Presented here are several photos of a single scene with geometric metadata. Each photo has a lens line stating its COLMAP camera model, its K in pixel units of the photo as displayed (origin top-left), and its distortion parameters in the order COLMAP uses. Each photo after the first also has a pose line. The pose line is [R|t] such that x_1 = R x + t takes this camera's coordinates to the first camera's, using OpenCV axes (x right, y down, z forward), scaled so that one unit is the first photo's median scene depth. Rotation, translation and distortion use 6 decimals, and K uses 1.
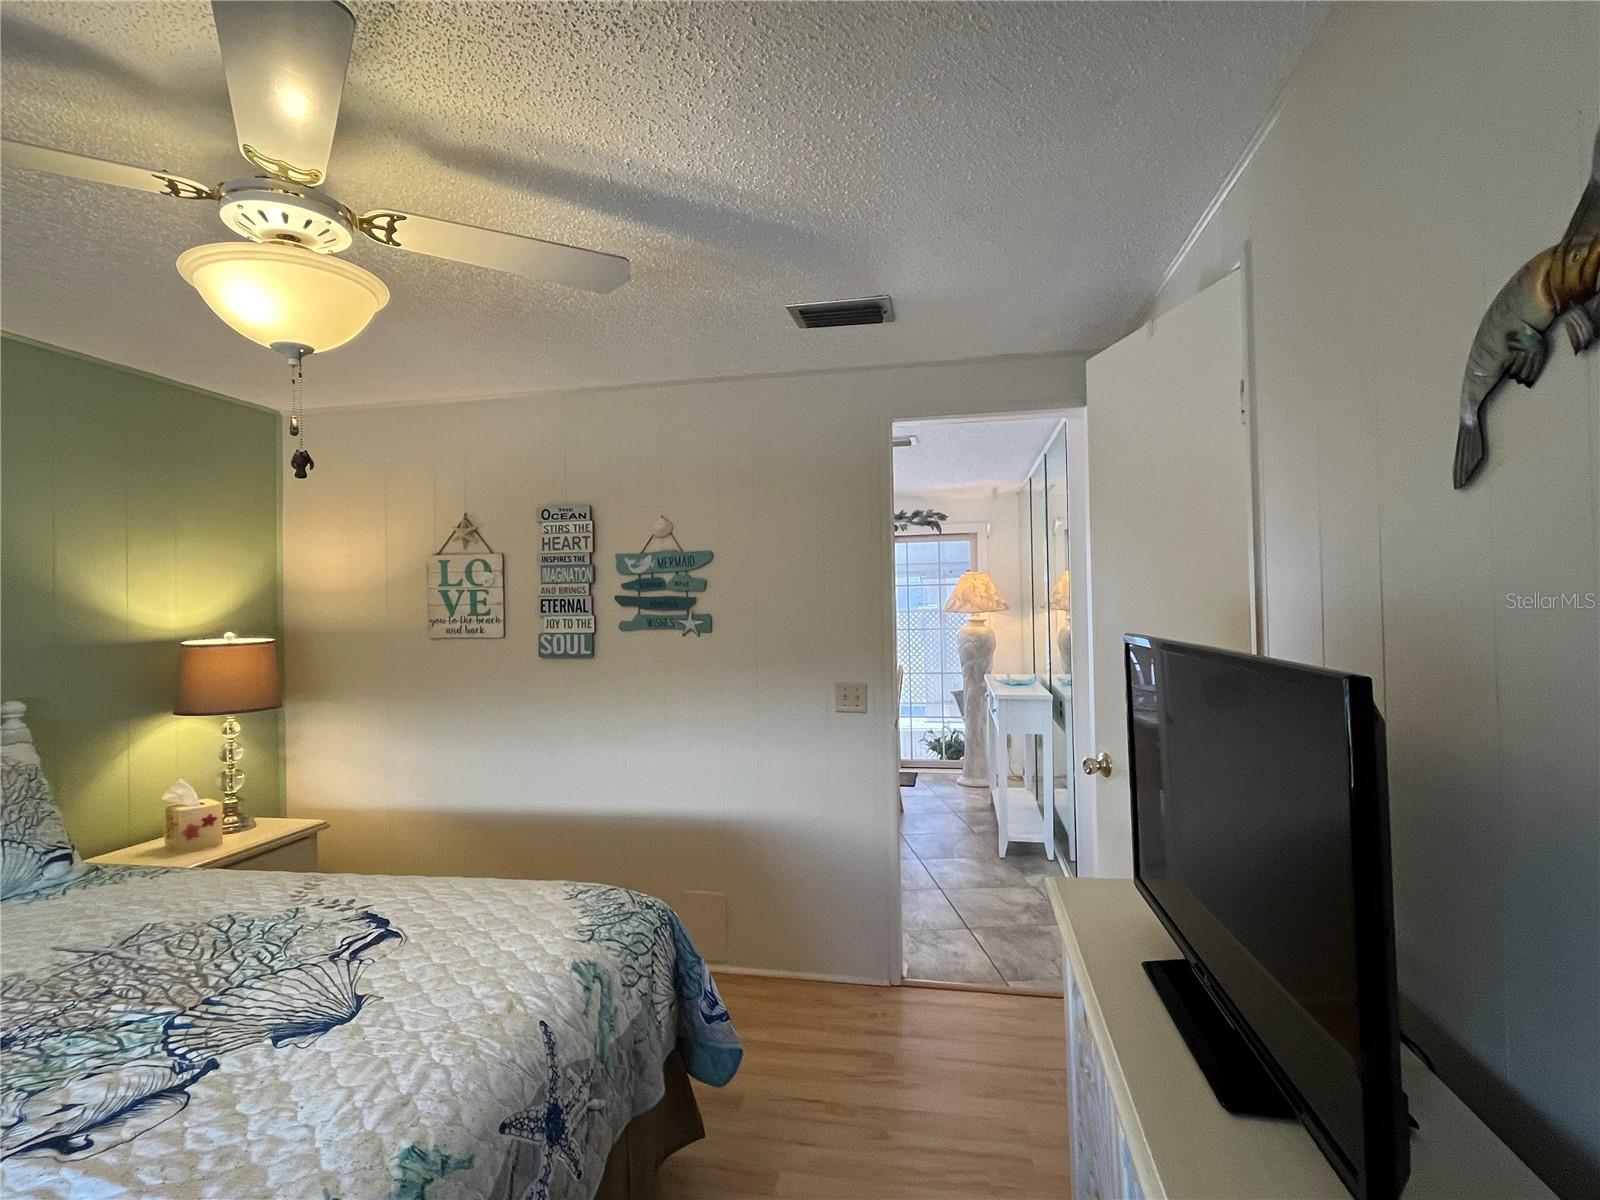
lens RADIAL K [[778.2, 0, 793.4], [0, 778.2, 594.5], [0, 0, 1]] dist [-0.003292, -0.000056]
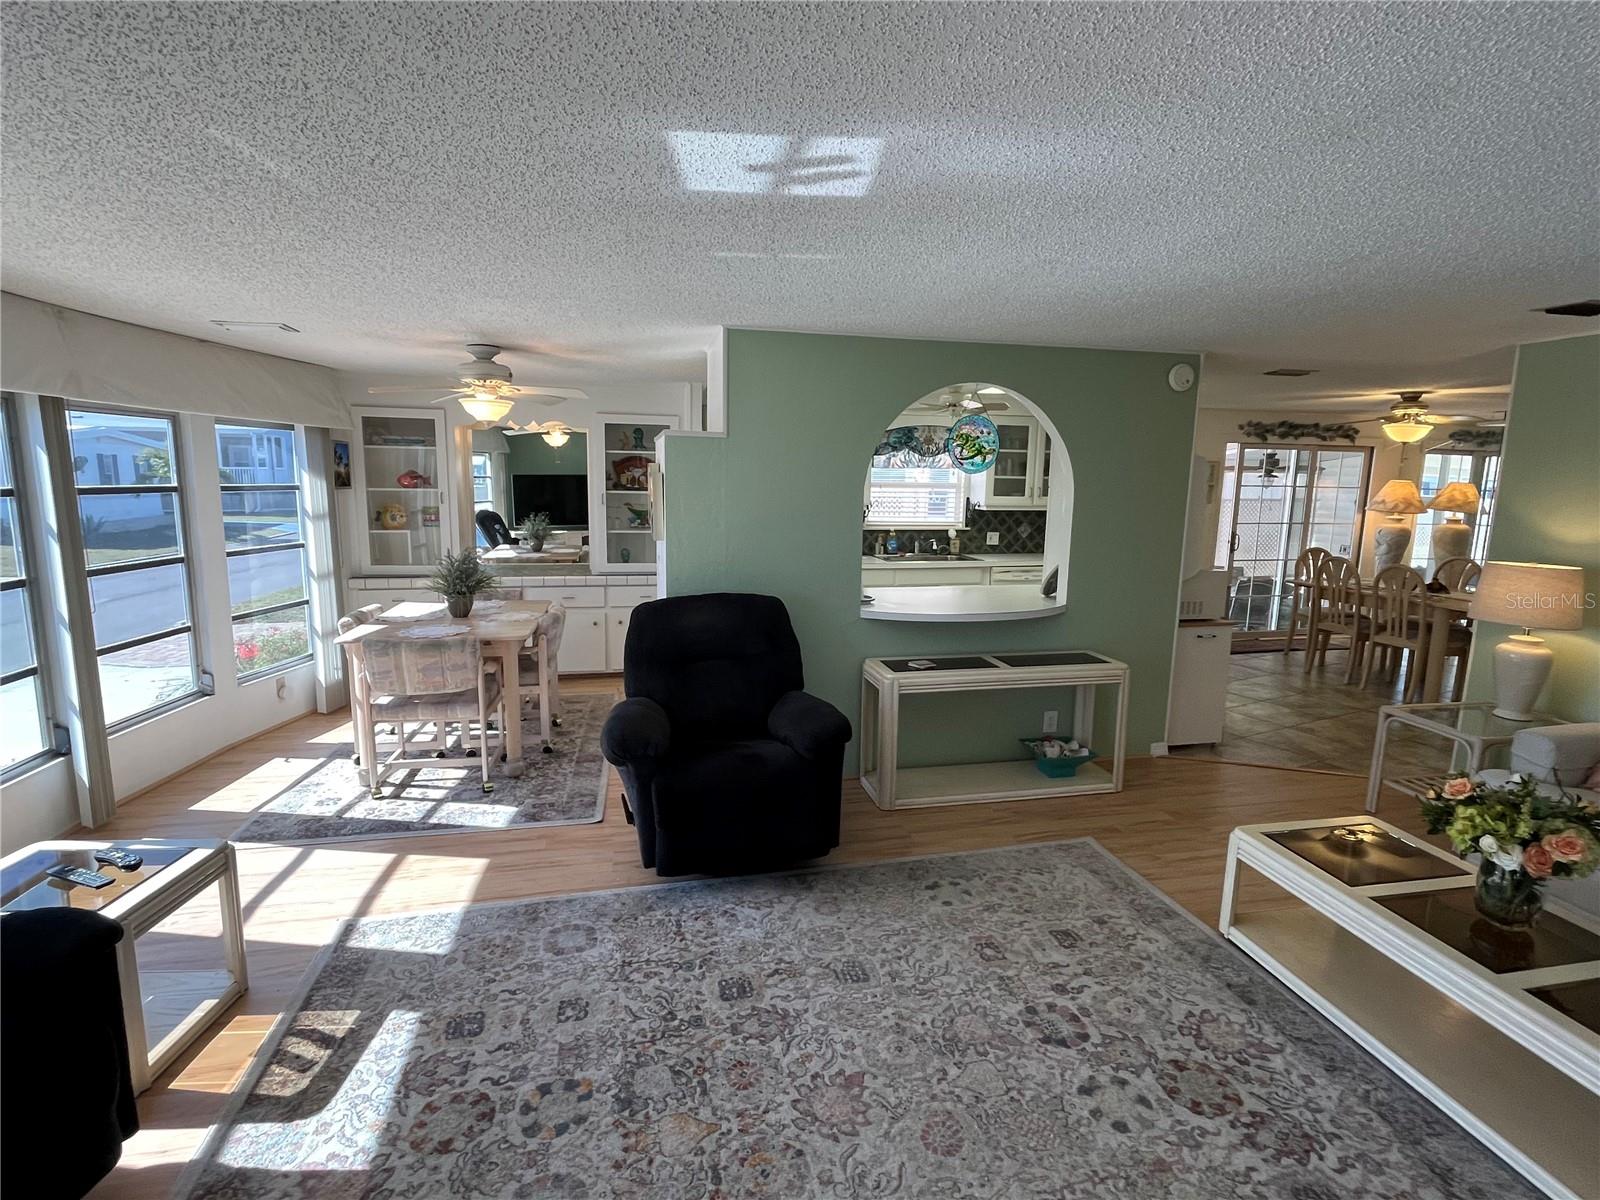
lens RADIAL K [[778.2, 0, 799.5], [0, 778.2, 594.7], [0, 0, 1]] dist [-0.003292, -0.000056]
pose [[0.918605, -0.028186, 0.394171, -2.816274], [-0.039090, 0.986080, 0.161609, -0.026819], [-0.393240, -0.163863, 0.904716, 0.514058]]
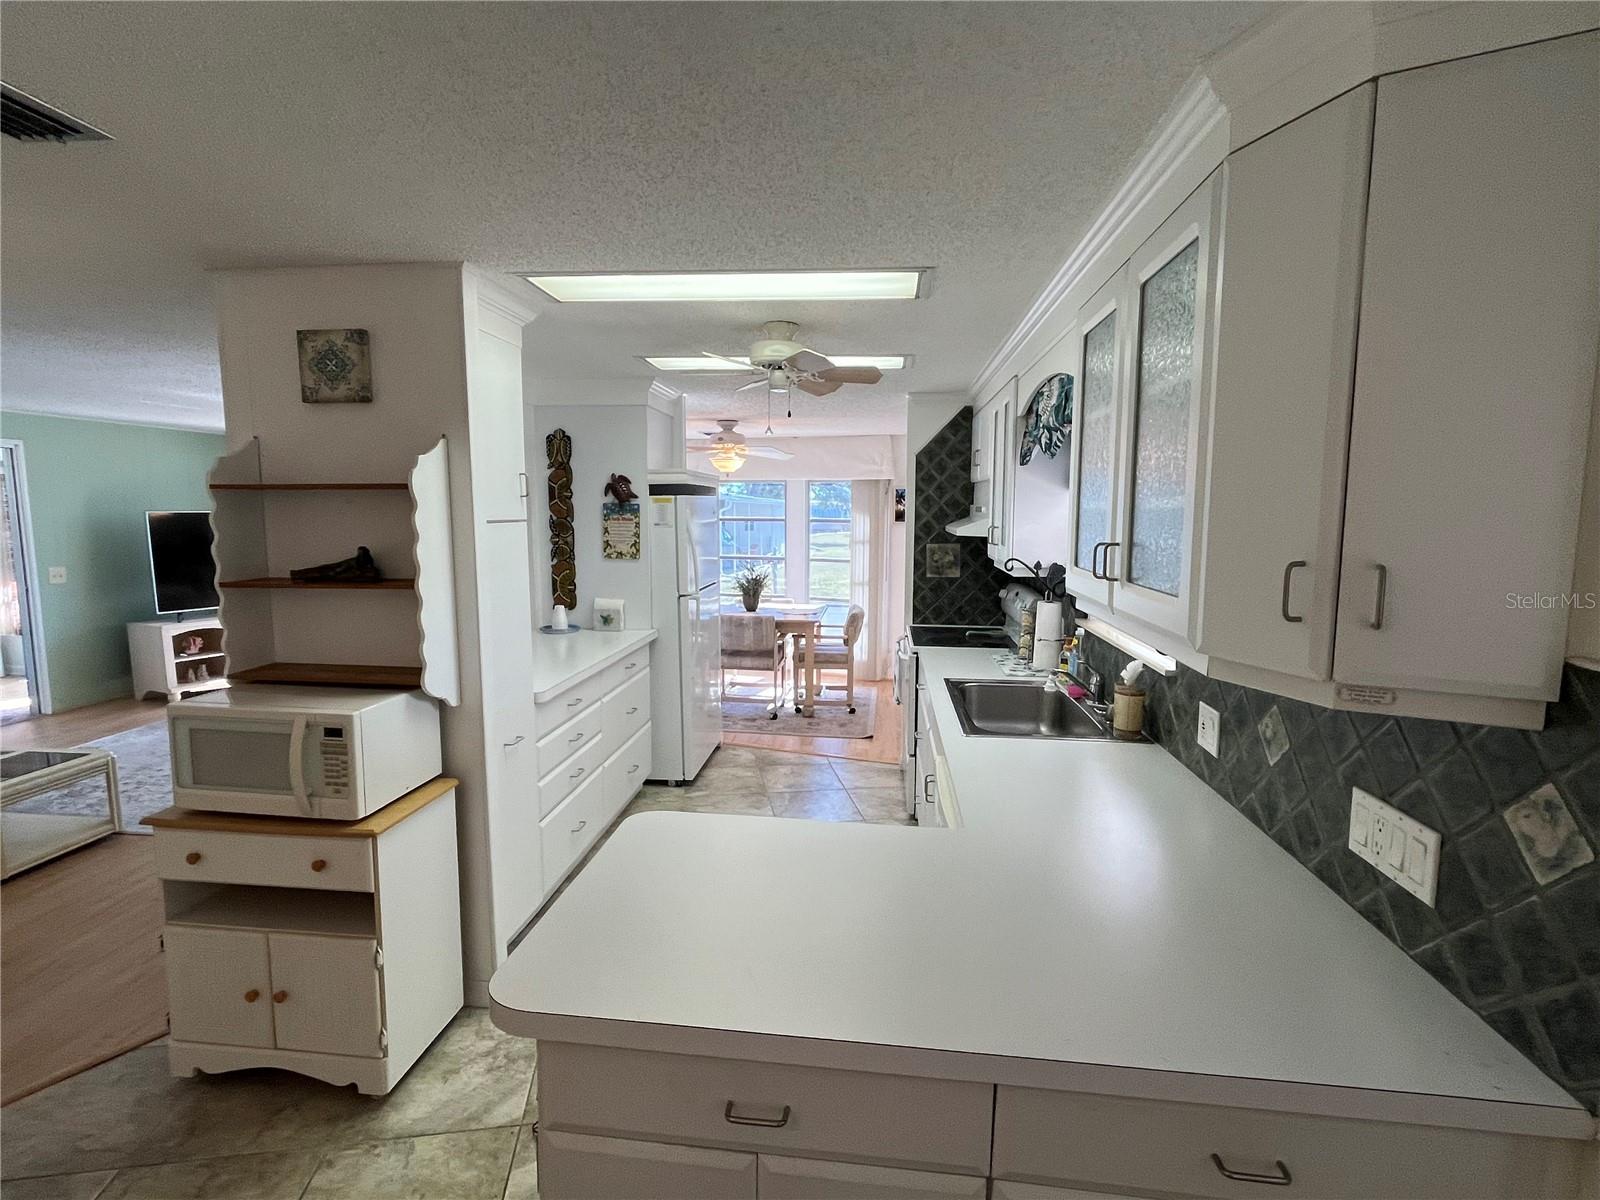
lens RADIAL K [[778.2, 0, 799.5], [0, 778.2, 597.5], [0, 0, 1]] dist [-0.003292, -0.000056]
pose [[0.089616, 0.132658, -0.987102, -0.309973], [0.012819, 0.990854, 0.134326, -0.037354], [0.995894, -0.024692, 0.087096, 2.381661]]
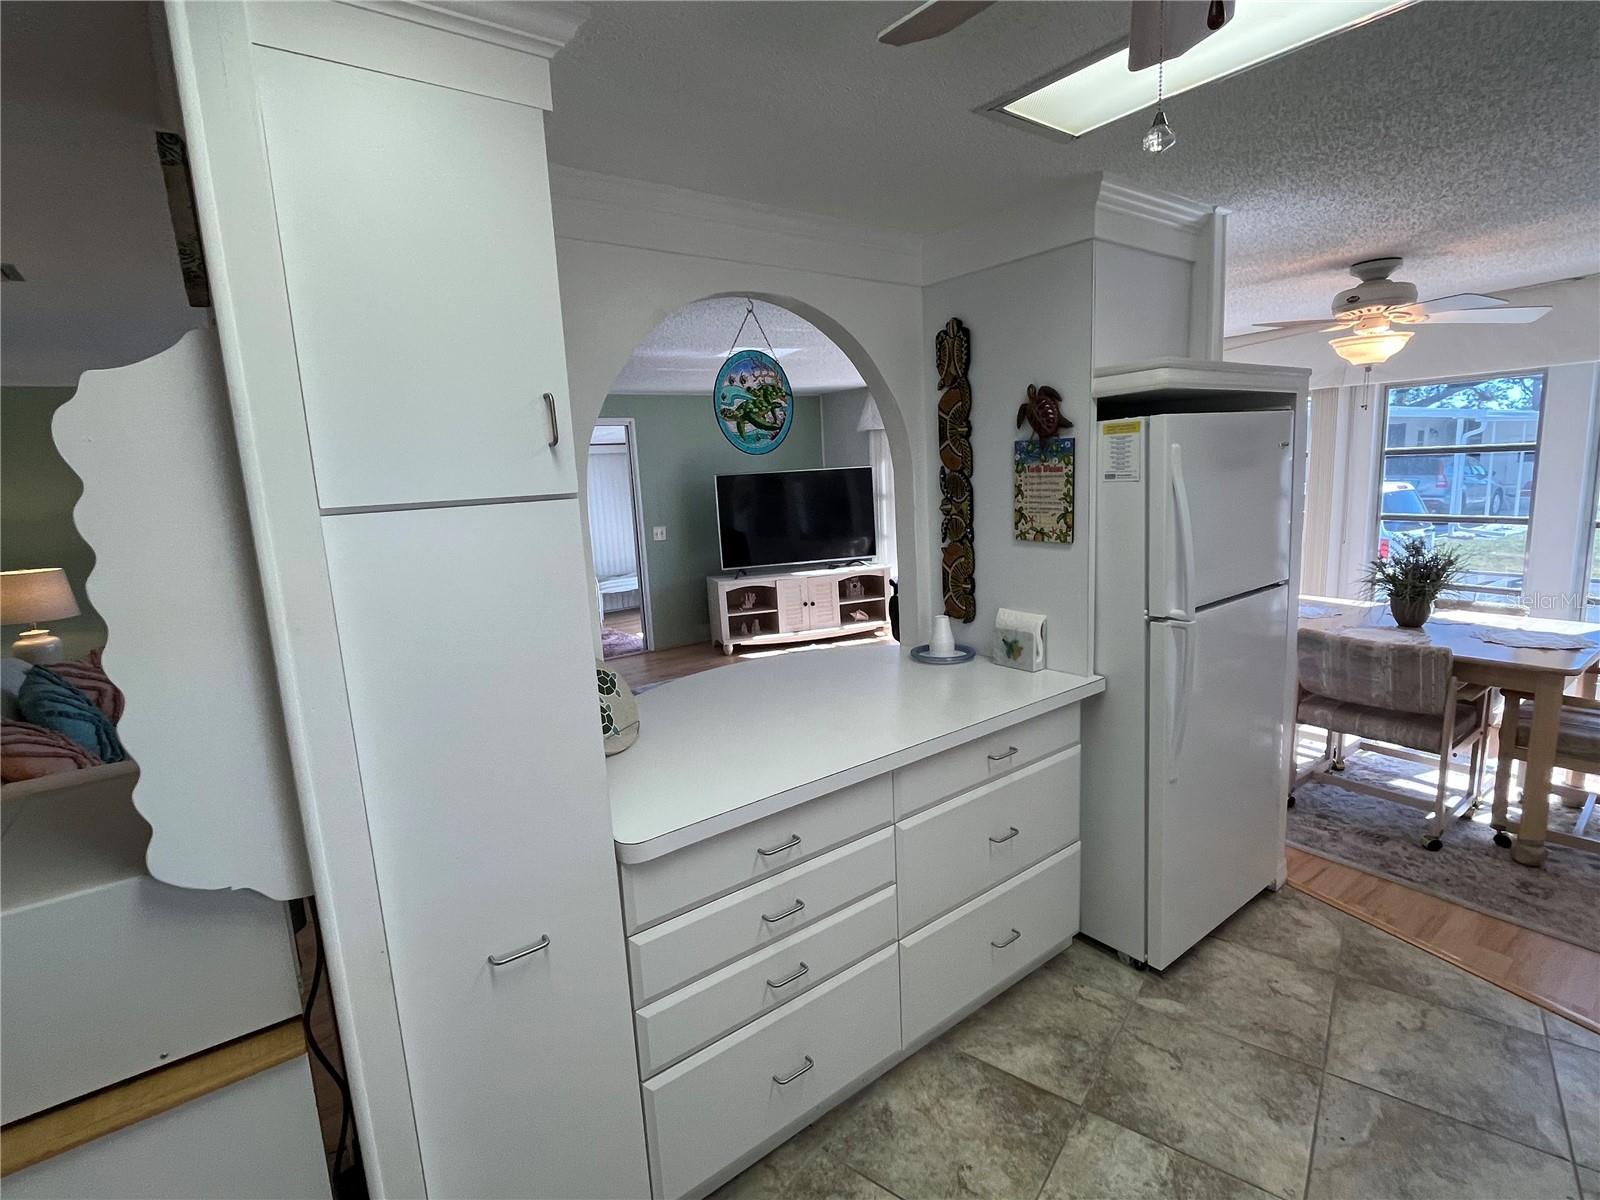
lens RADIAL K [[778.2, 0, 797.5], [0, 778.2, 598.1], [0, 0, 1]] dist [-0.003292, -0.000056]
pose [[-0.666315, 0.177151, -0.724321, -1.159034], [0.080300, 0.982768, 0.166491, -0.009959], [0.741334, 0.052773, -0.669058, 2.556709]]
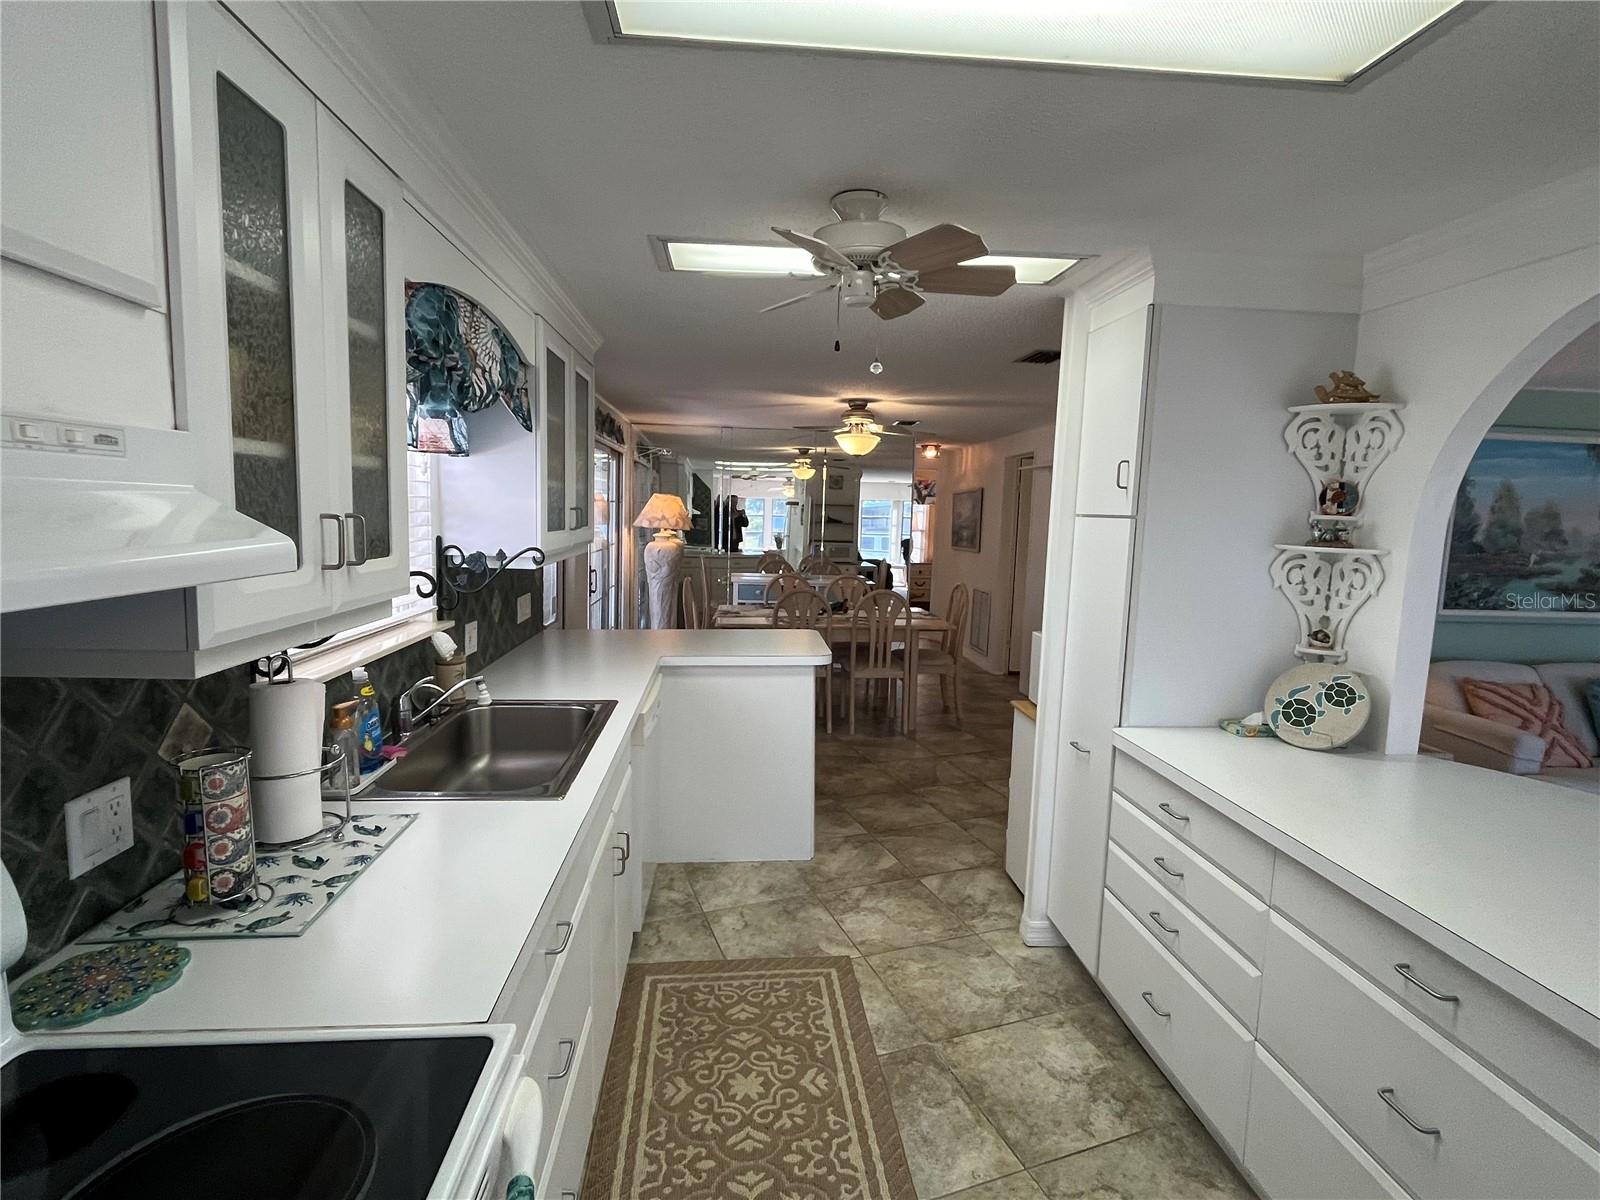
lens RADIAL K [[778.2, 0, 798.2], [0, 778.2, 595.4], [0, 0, 1]] dist [-0.003292, -0.000056]
pose [[-0.276427, -0.097964, 0.956029, -2.221885], [-0.041602, 0.995078, 0.089937, 0.023397], [-0.960134, -0.014912, -0.279142, 2.718891]]
